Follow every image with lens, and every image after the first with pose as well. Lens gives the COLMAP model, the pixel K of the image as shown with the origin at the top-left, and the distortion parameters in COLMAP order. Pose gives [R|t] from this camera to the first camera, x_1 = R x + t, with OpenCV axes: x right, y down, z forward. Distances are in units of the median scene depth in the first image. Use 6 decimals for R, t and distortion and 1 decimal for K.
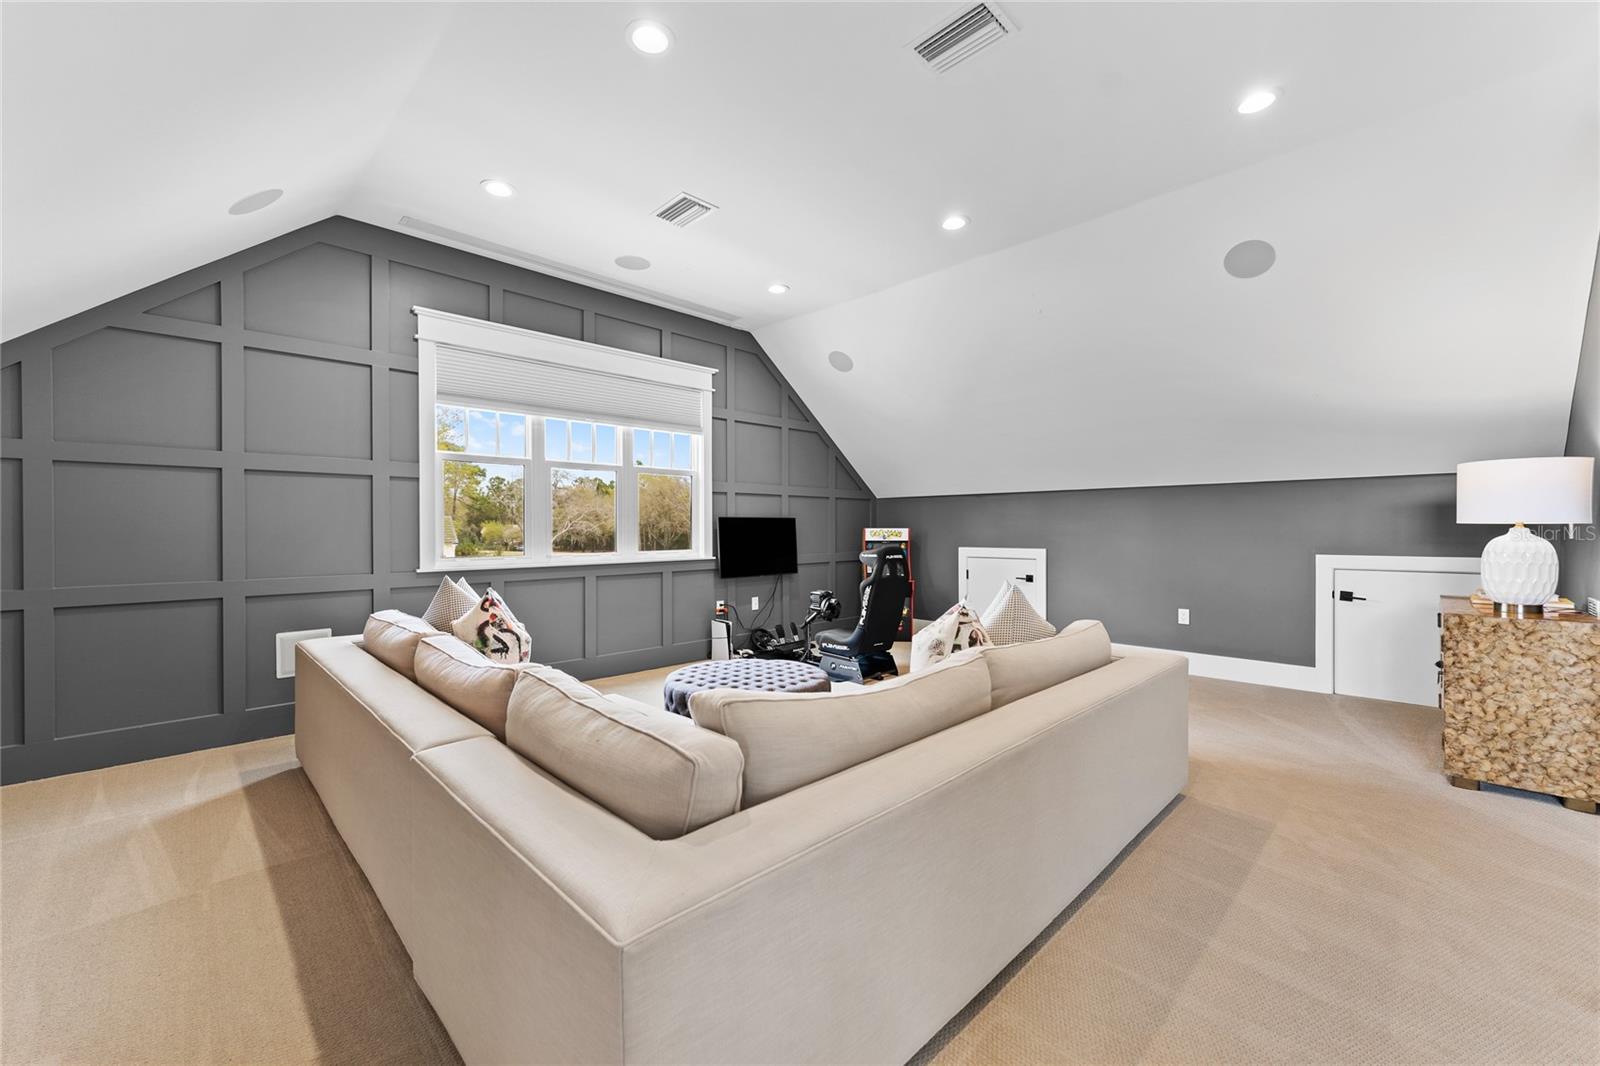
lens RADIAL K [[643.1, 0, 800.3], [0, 643.1, 532.7], [0, 0, 1]] dist [0.002955, -0.000947]
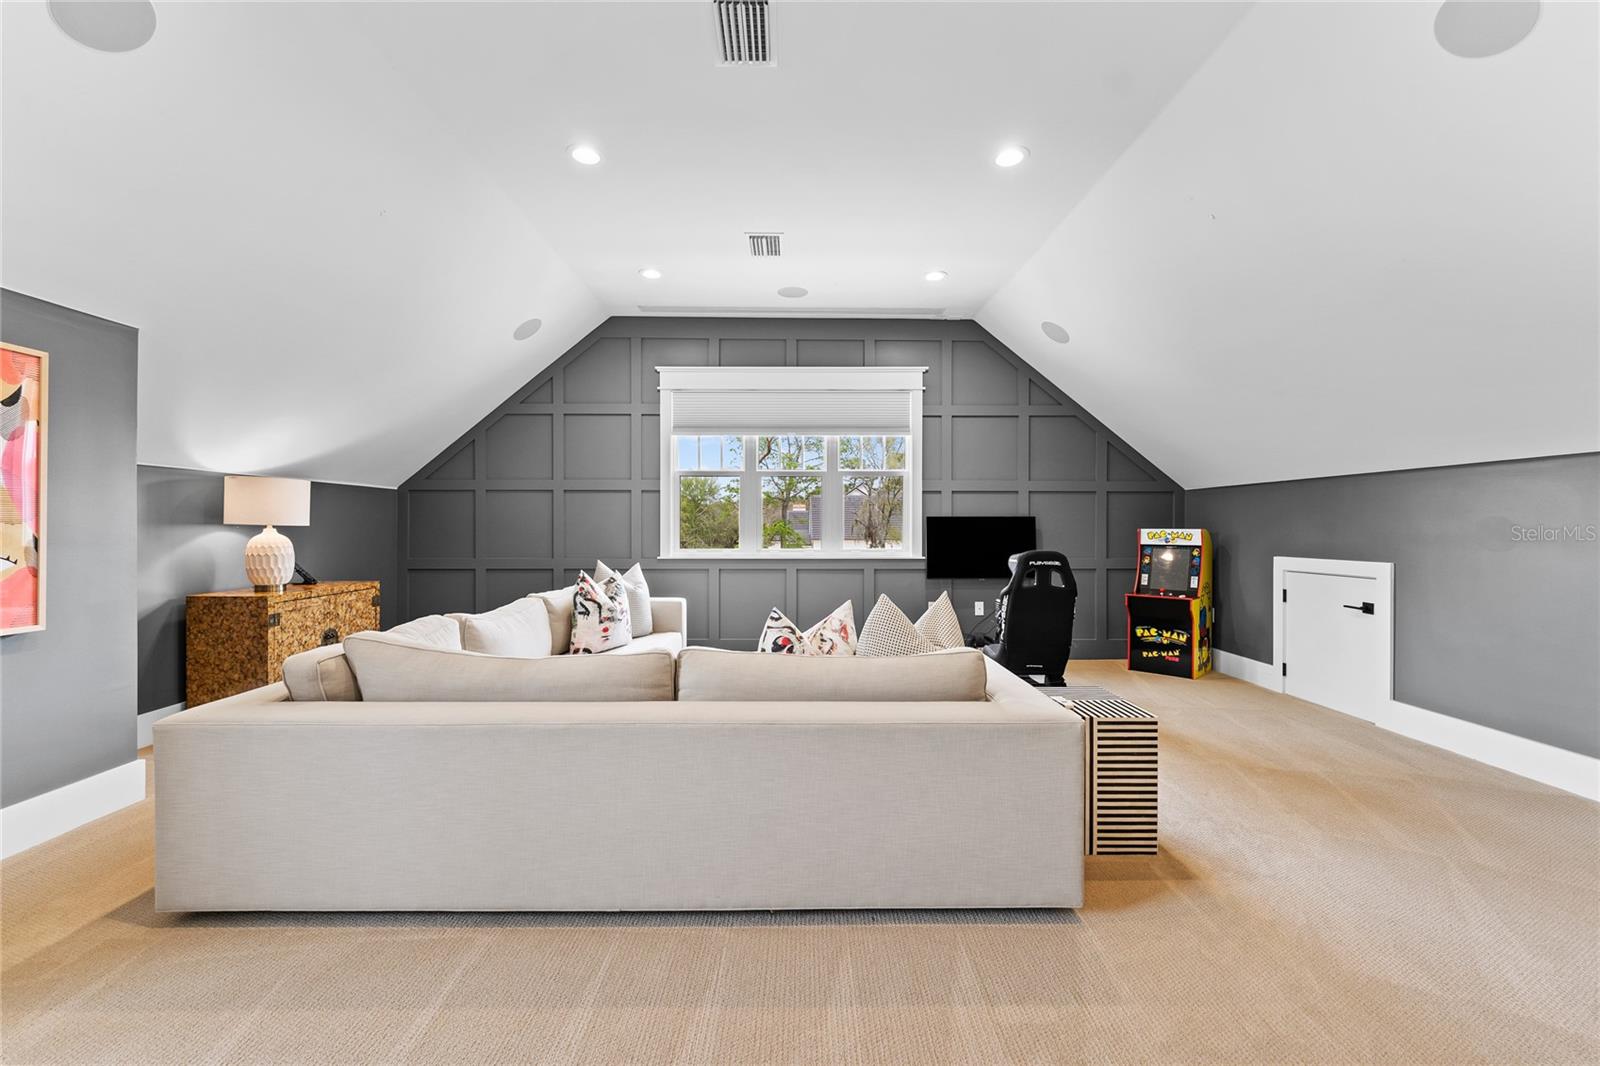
lens RADIAL K [[643.1, 0, 792.3], [0, 643.1, 531.4], [0, 0, 1]] dist [0.002955, -0.000947]
pose [[0.716178, 0.007476, -0.697878, 0.423738], [-0.008425, 0.999962, 0.002067, -0.001756], [0.697867, 0.004399, 0.716214, 0.153425]]
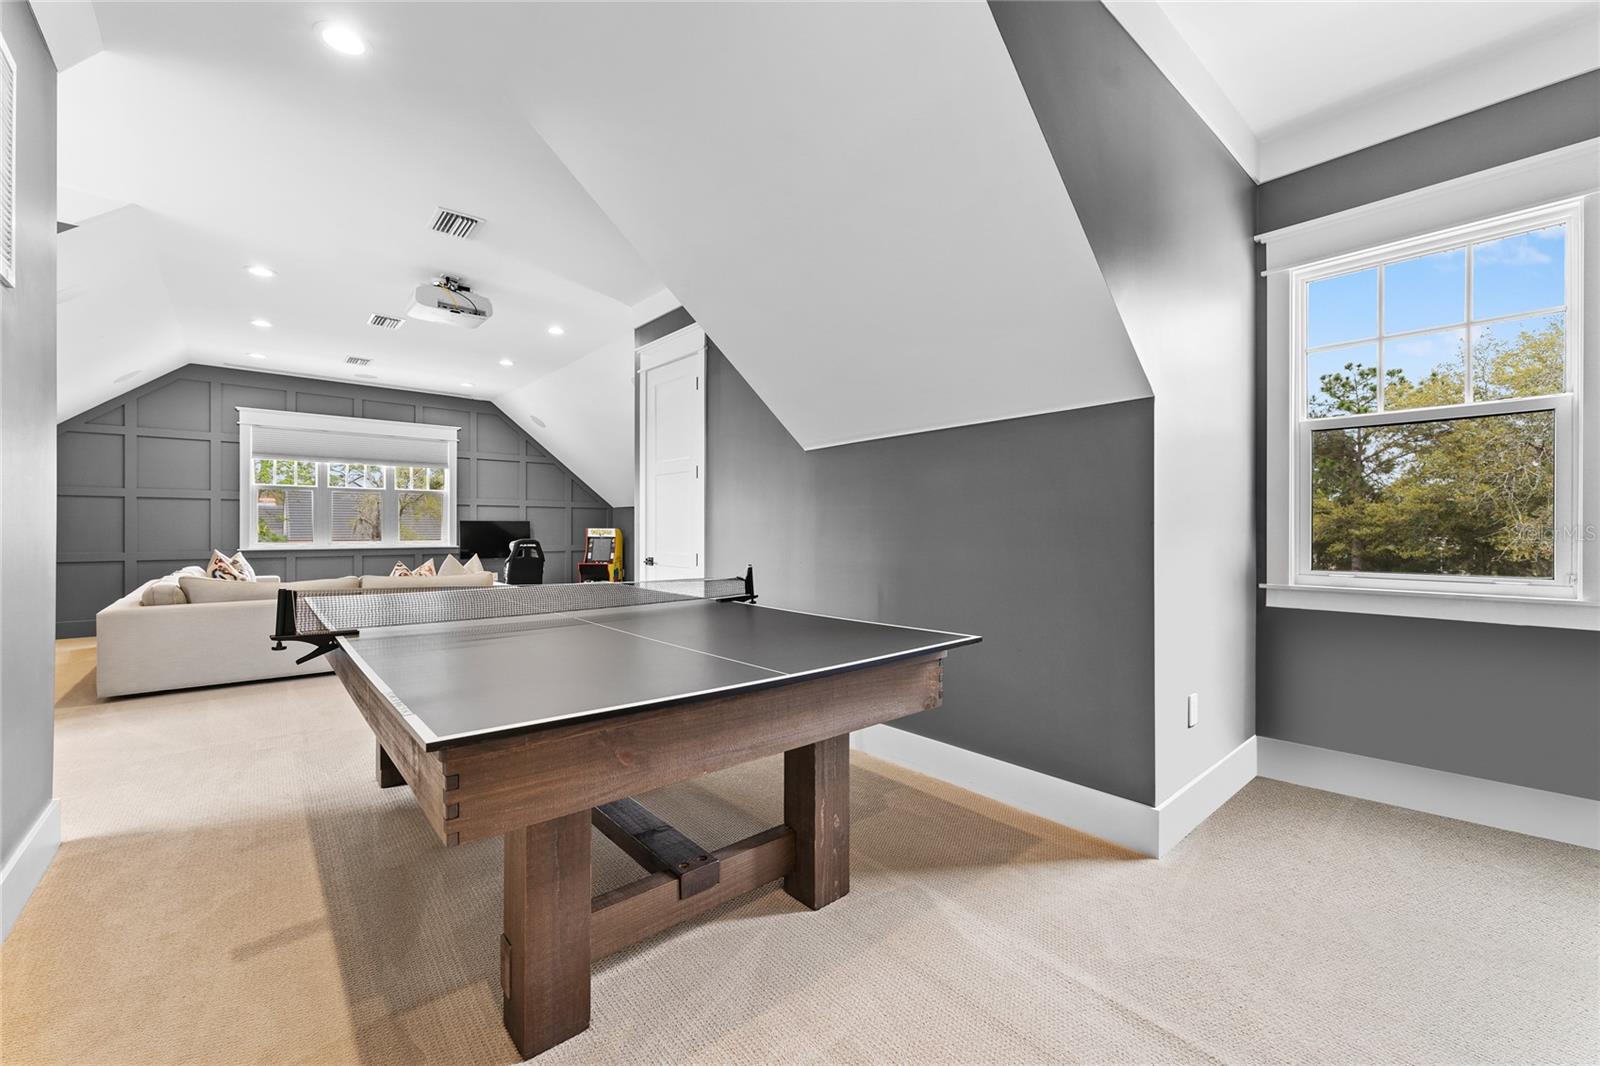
lens RADIAL K [[643.1, 0, 796.7], [0, 643.1, 527.8], [0, 0, 1]] dist [0.002955, -0.000947]
pose [[0.997931, 0.005176, -0.064090, 0.821100], [-0.005682, 0.999954, -0.007707, 0.001033], [0.064047, 0.008055, 0.997914, -0.541431]]
